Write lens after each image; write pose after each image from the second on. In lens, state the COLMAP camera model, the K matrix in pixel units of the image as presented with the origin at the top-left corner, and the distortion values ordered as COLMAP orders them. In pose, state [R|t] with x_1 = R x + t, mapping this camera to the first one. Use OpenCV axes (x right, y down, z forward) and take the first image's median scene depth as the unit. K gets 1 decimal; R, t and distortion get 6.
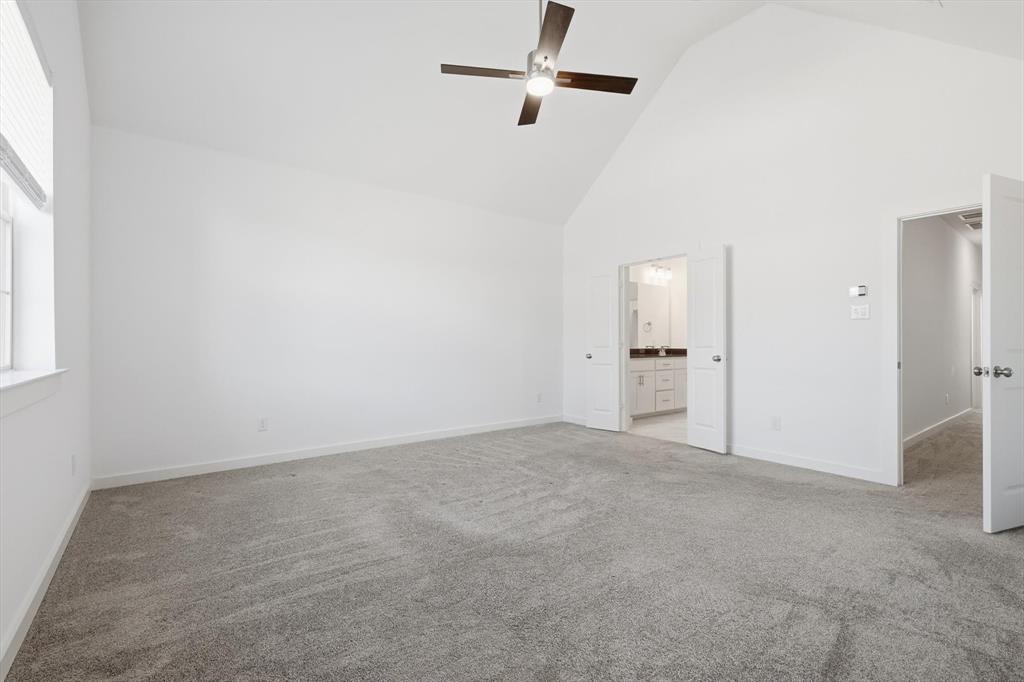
lens RADIAL K [[454.3, 0, 512.0], [0, 454.3, 341.0], [0, 0, 1]] dist [0.002728, 0.000338]
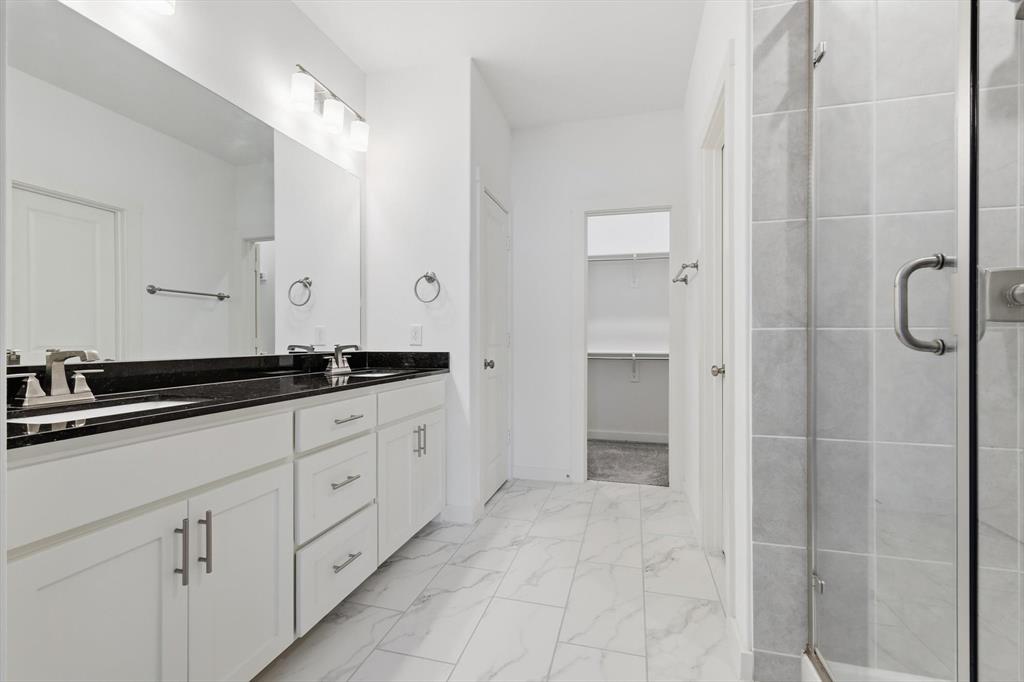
lens RADIAL K [[451.1, 0, 512.0], [0, 451.1, 340.6], [0, 0, 1]] dist [0.004762, 0.000023]
pose [[0.799409, -0.002964, 0.600780, 0.239145], [0.001251, 0.999994, 0.003269, 0.007101], [-0.600786, -0.001861, 0.799408, 0.678797]]
